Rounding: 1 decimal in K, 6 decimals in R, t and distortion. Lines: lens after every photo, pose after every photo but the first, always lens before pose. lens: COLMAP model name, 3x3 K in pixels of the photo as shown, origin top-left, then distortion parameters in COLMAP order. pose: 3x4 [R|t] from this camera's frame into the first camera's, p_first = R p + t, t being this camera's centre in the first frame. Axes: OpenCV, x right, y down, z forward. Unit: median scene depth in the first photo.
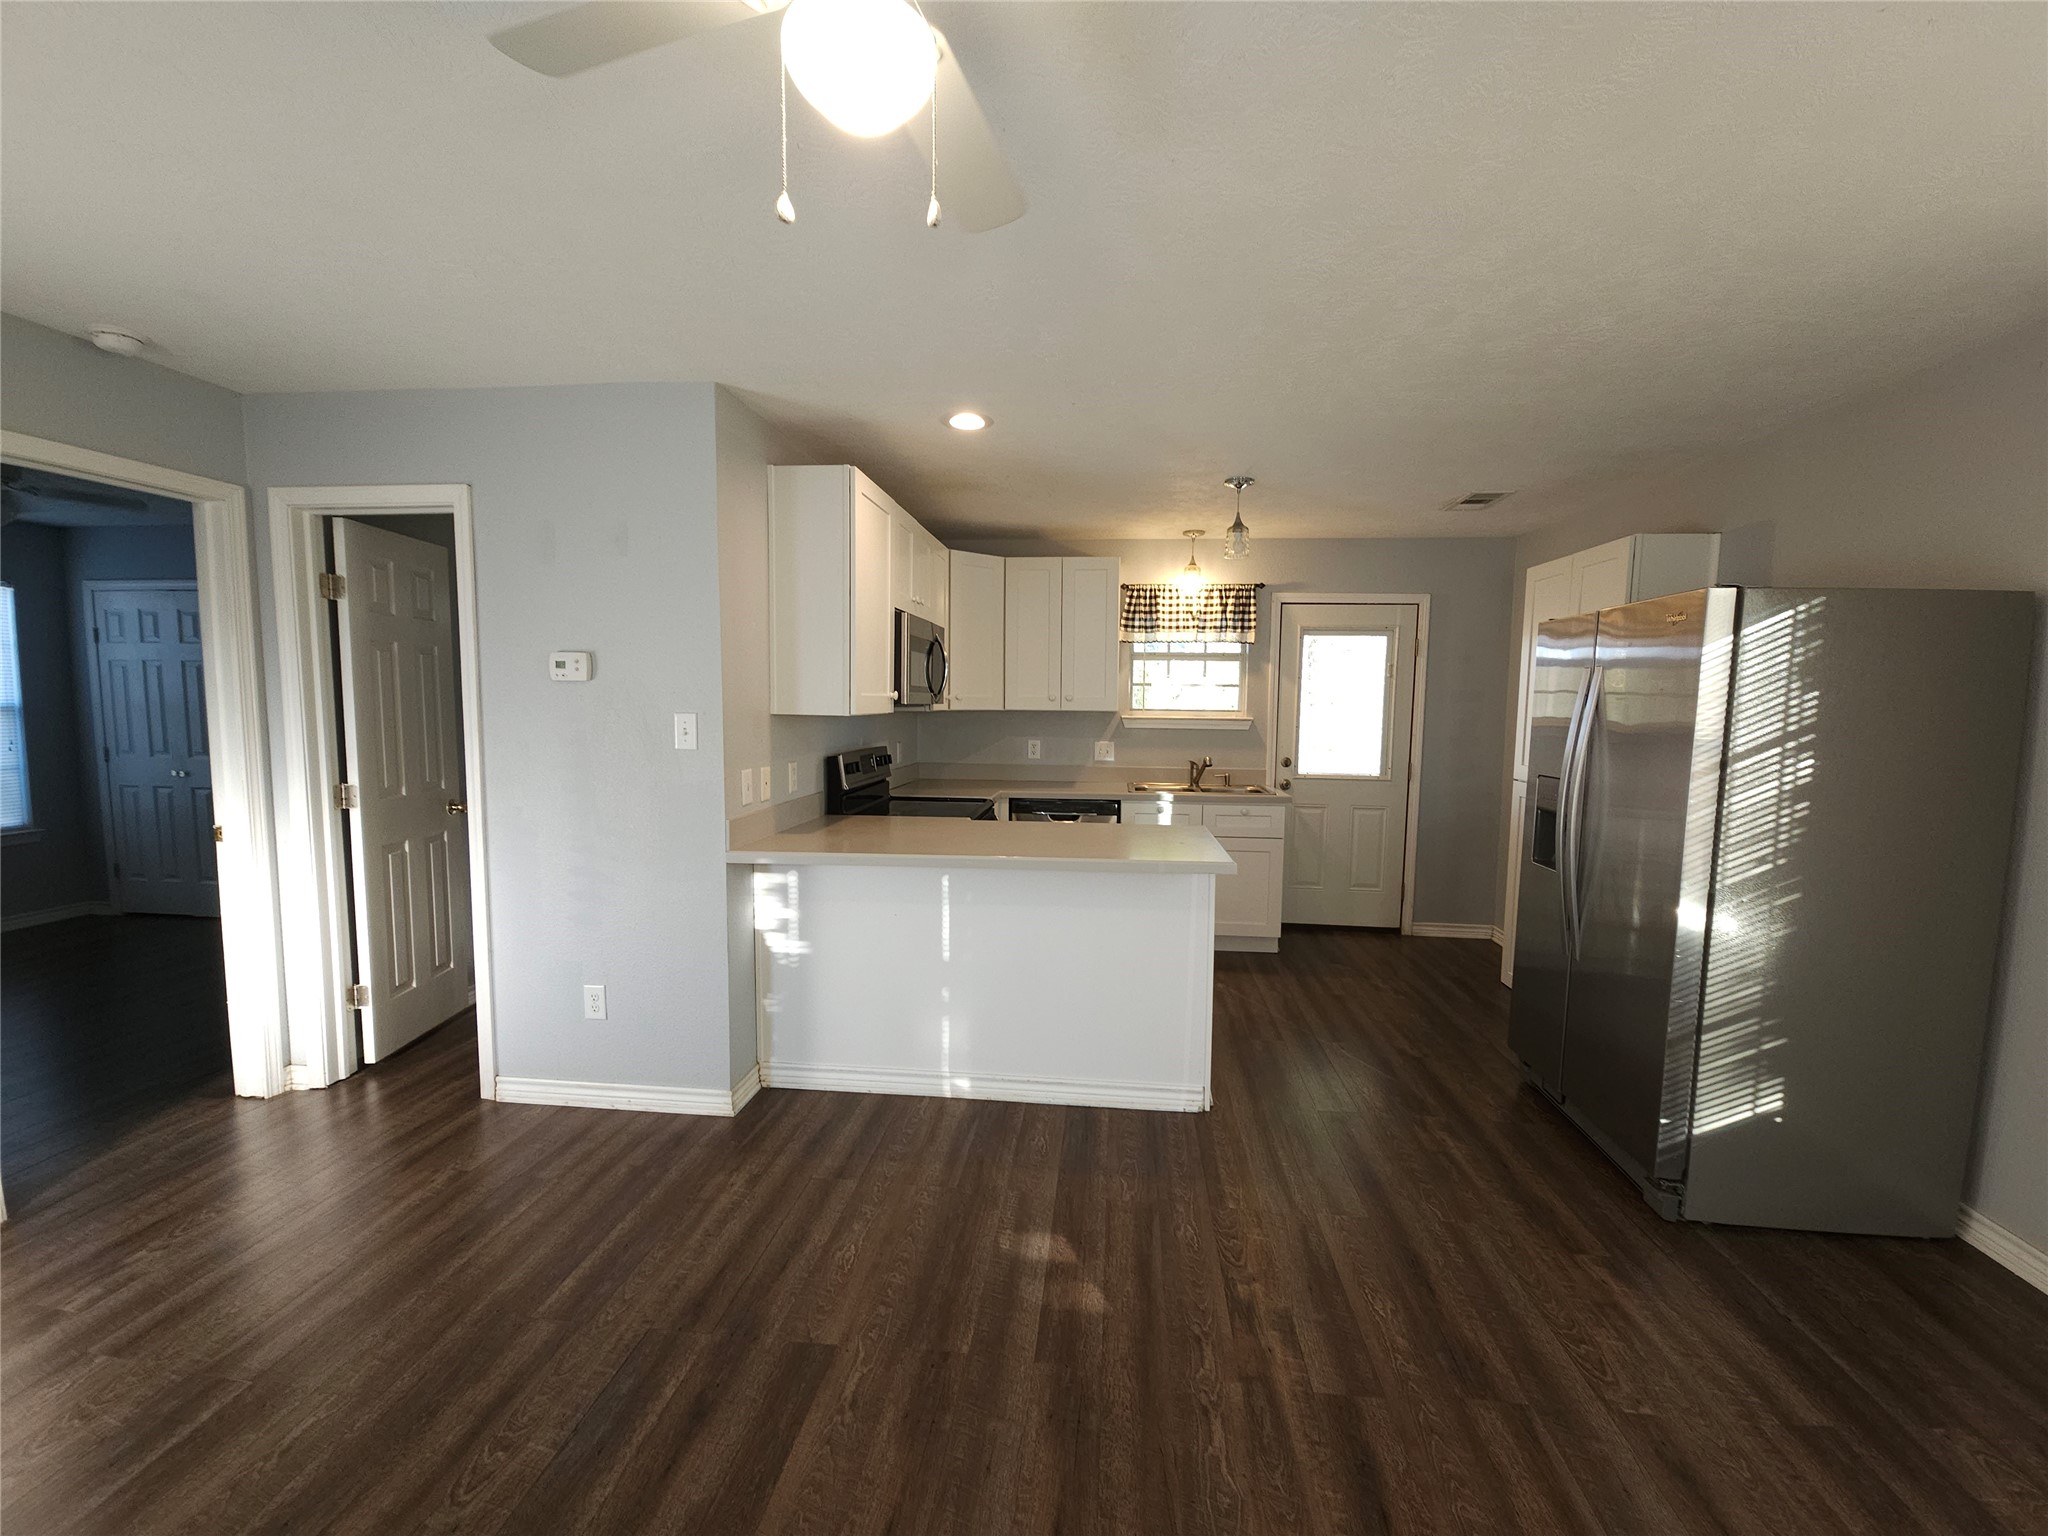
lens RADIAL K [[826.7, 0, 1034.0], [0, 826.7, 771.4], [0, 0, 1]] dist [-0.003611, -0.000442]
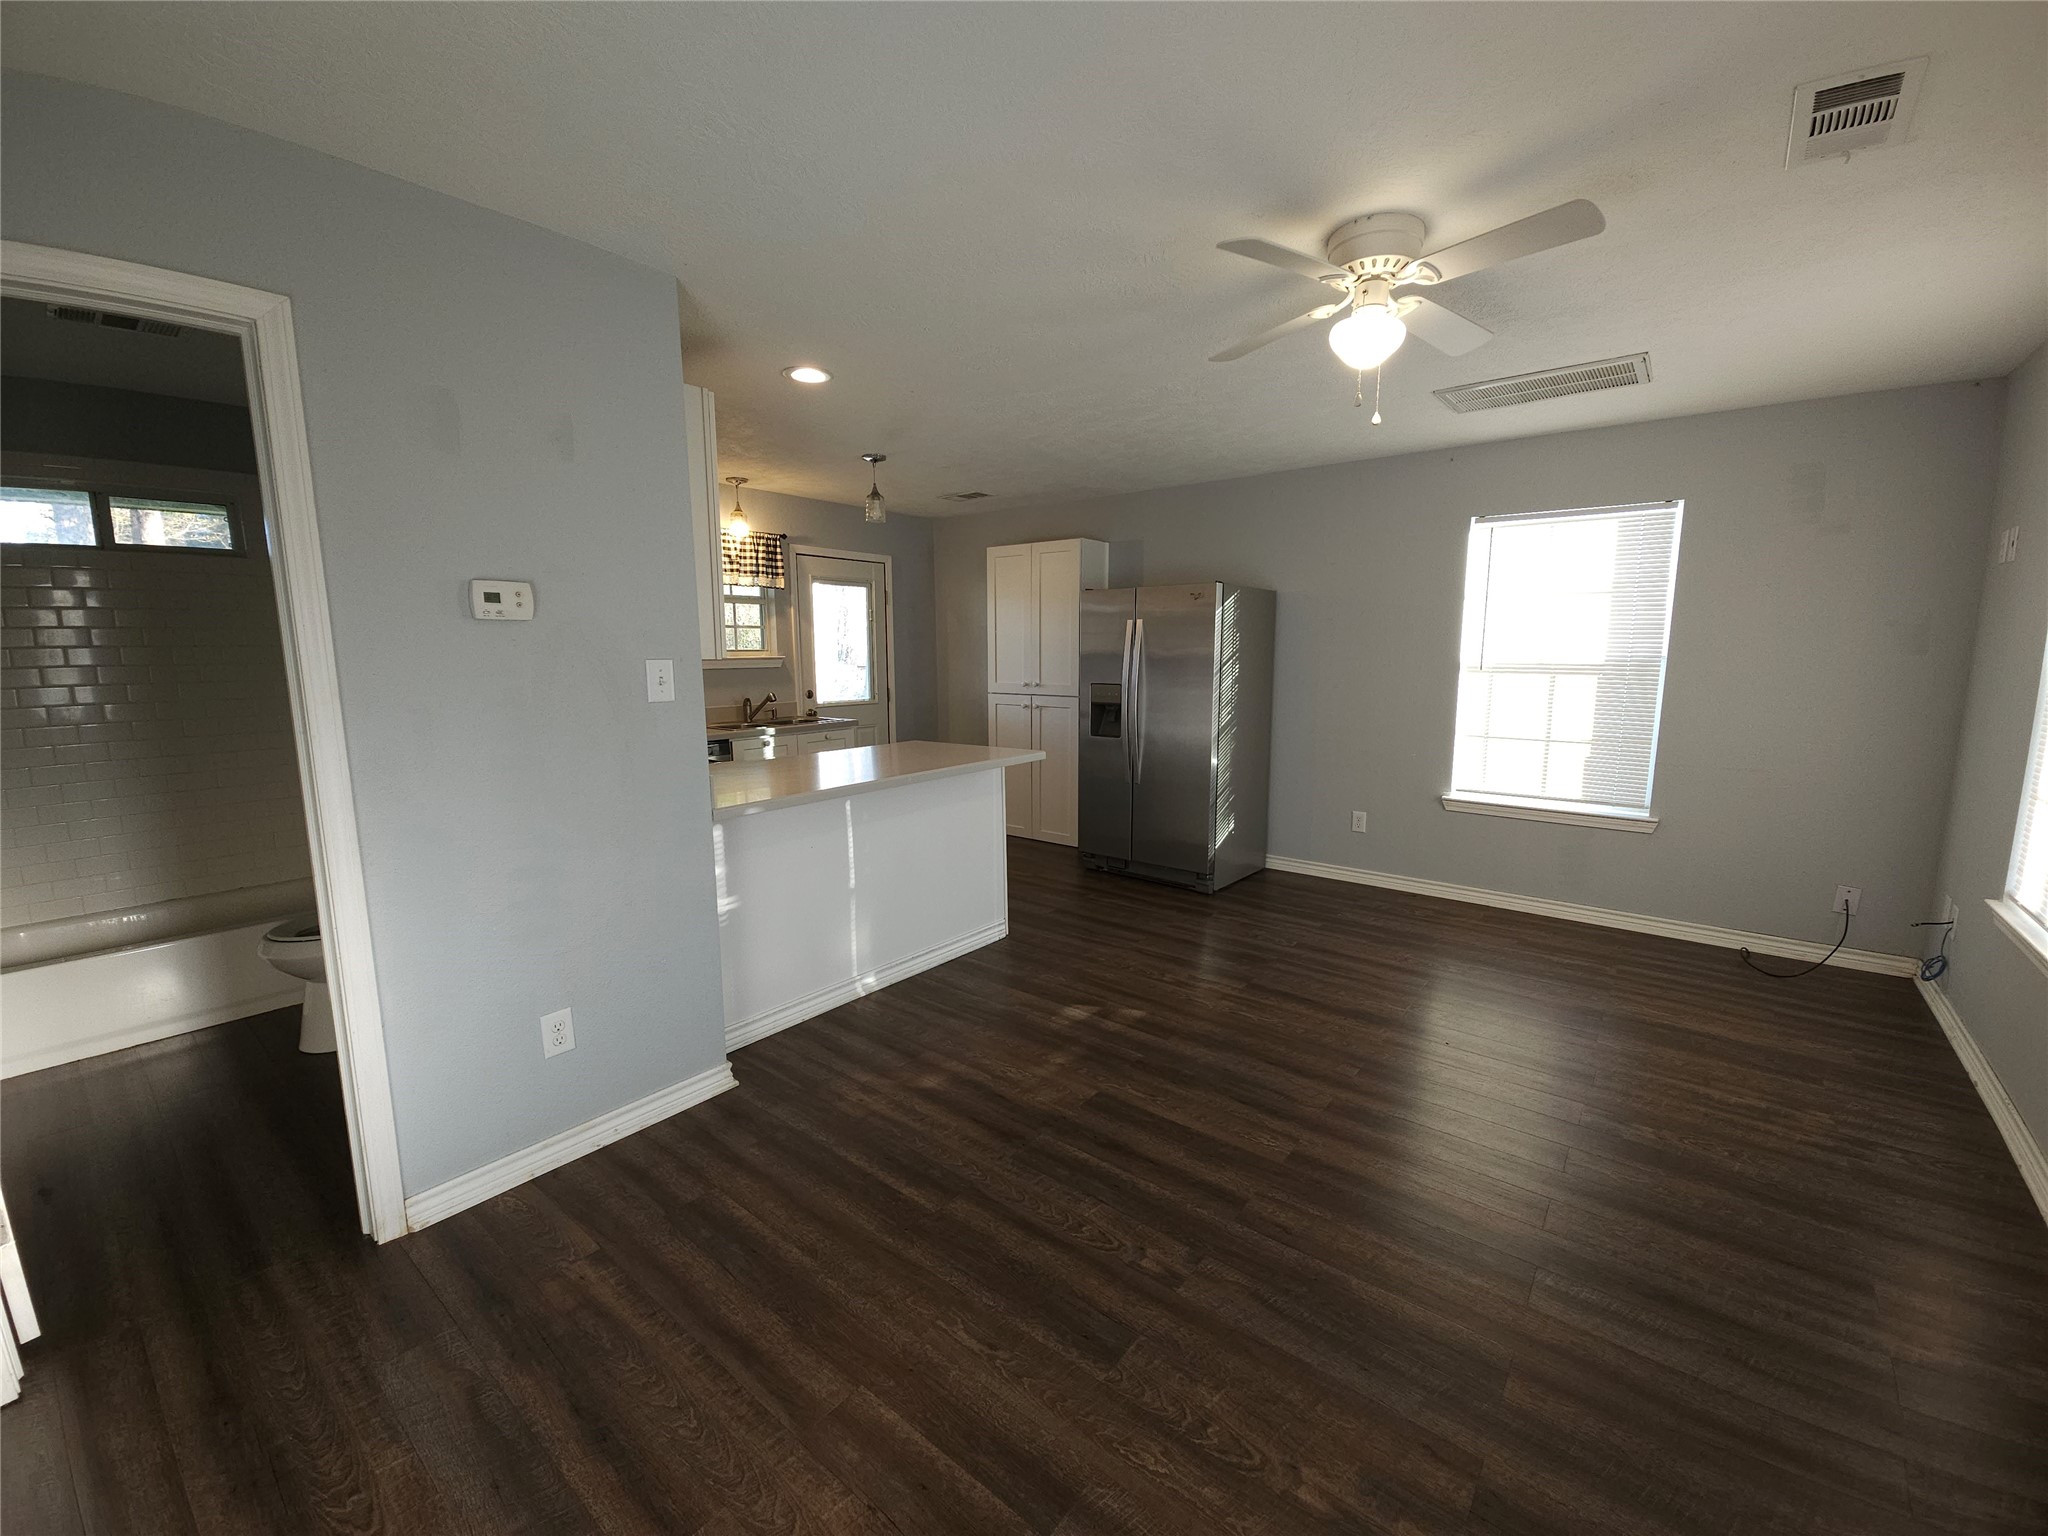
lens RADIAL K [[826.7, 0, 1034.0], [0, 826.7, 771.4], [0, 0, 1]] dist [-0.003611, -0.000442]
pose [[0.545958, -0.139707, 0.826082, -0.900239], [0.080046, 0.990186, 0.114559, -0.021076], [-0.833980, 0.003580, 0.551783, 0.187439]]
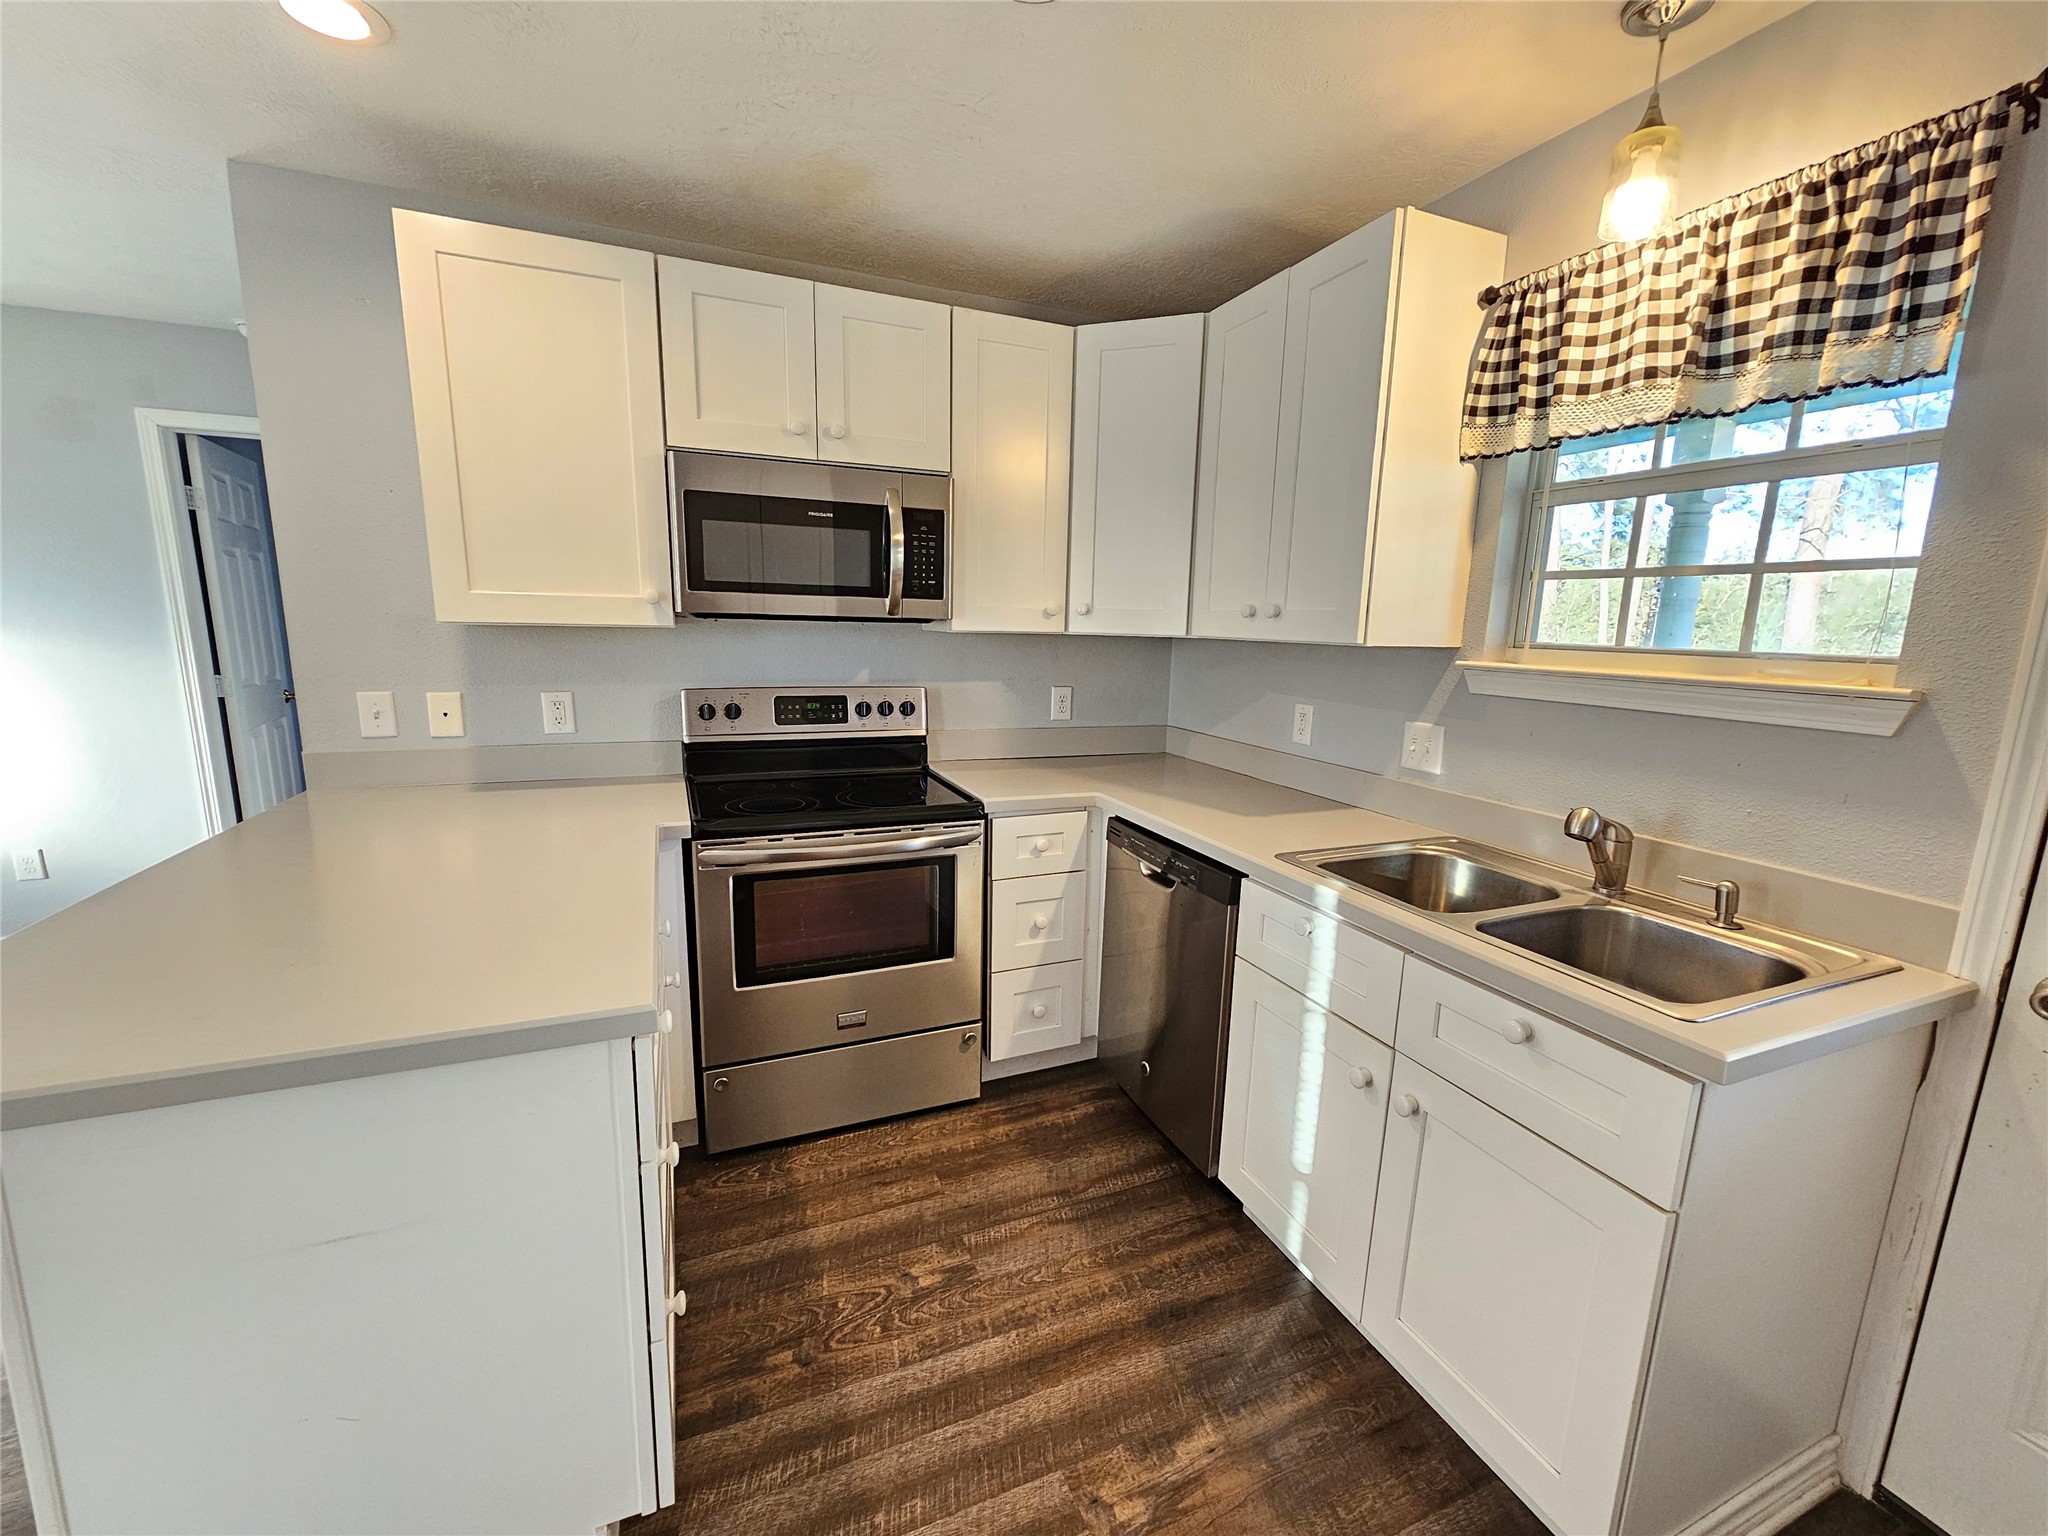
lens RADIAL K [[826.7, 0, 1034.0], [0, 826.7, 771.4], [0, 0, 1]] dist [-0.003611, -0.000442]
pose [[0.488831, 0.165119, -0.856609, 0.636000], [-0.095324, 0.986155, 0.135692, -0.093691], [0.867155, 0.015325, 0.497803, 1.192408]]
